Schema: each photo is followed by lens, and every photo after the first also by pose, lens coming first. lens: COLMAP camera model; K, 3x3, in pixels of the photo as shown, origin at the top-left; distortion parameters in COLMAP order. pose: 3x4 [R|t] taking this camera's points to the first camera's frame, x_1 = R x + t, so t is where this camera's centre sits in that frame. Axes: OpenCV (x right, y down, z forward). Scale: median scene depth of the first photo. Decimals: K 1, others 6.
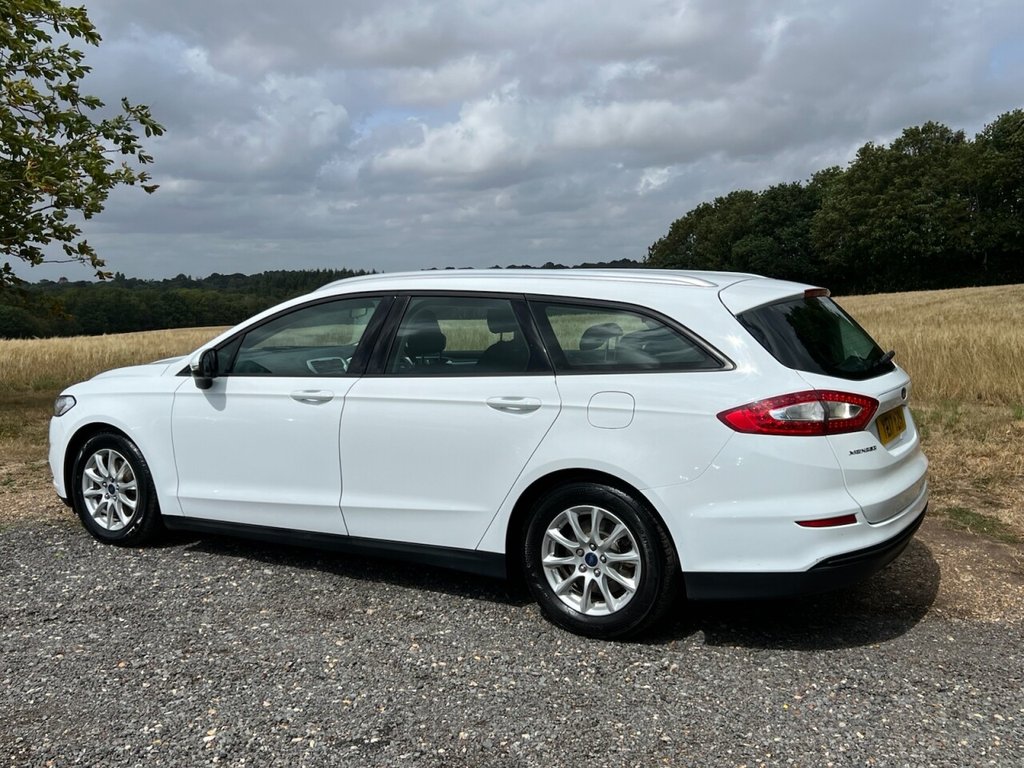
lens RADIAL K [[1036.7, 0, 505.0], [0, 1036.7, 389.4], [0, 0, 1]] dist [0.023912, 0.000000]
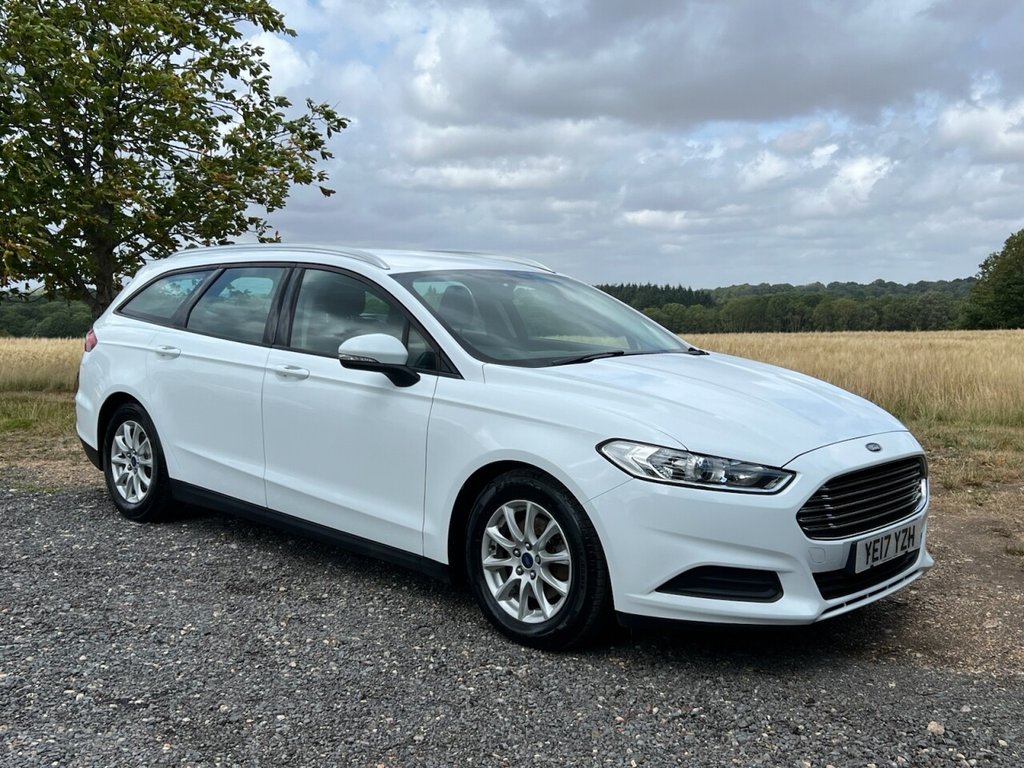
lens RADIAL K [[1095.0, 0, 518.9], [0, 1095.0, 385.6], [0, 0, 1]] dist [0.031082, 0.000000]
pose [[0.962537, 0.043877, -0.267576, 0.371492], [-0.050113, 0.998607, -0.016520, 0.032150], [0.266478, 0.029310, 0.963395, 0.073582]]
